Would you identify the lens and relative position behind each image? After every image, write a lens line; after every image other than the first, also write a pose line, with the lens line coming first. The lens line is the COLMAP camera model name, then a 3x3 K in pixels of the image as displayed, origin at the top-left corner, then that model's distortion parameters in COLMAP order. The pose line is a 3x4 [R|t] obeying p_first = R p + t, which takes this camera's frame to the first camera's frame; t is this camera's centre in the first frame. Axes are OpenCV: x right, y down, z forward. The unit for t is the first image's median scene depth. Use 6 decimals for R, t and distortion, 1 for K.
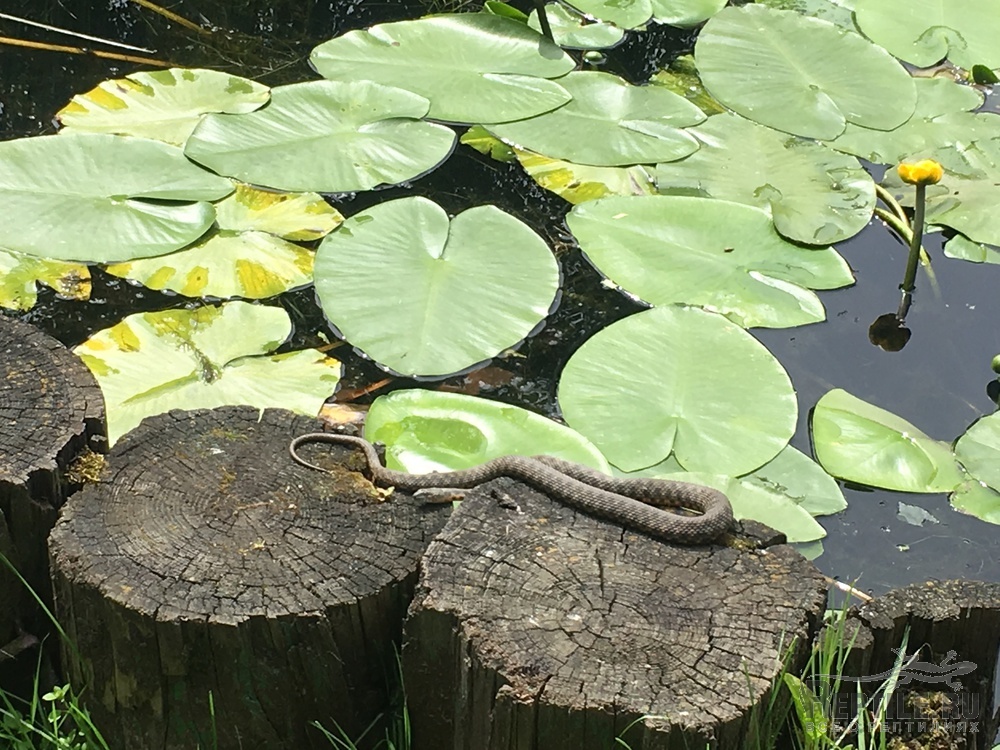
lens RADIAL K [[2750.1, 0, 500.0], [0, 2750.1, 375.0], [0, 0, 1]] dist [0.033848, 0.202751]
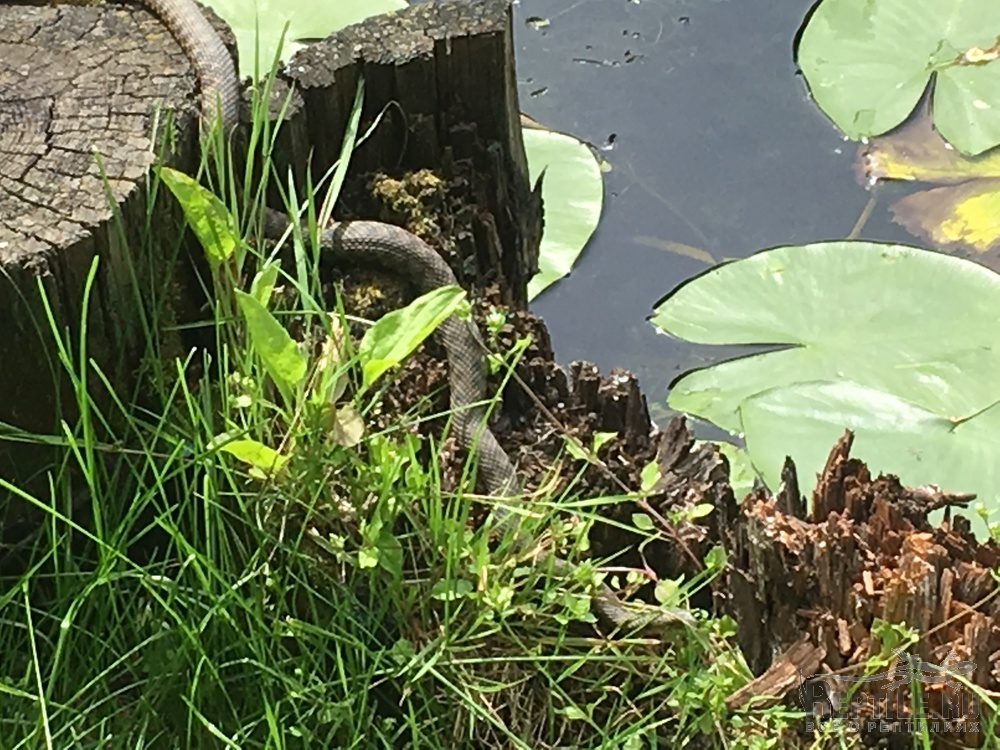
lens RADIAL K [[4269.4, 0, 500.0], [0, 4269.4, 375.0], [0, 0, 1]] dist [0.093967, -3.306219]
pose [[0.987855, -0.153348, 0.025046, 0.093991], [0.150284, 0.983903, 0.096690, 0.043272], [-0.039470, -0.091752, 0.994999, -0.026034]]
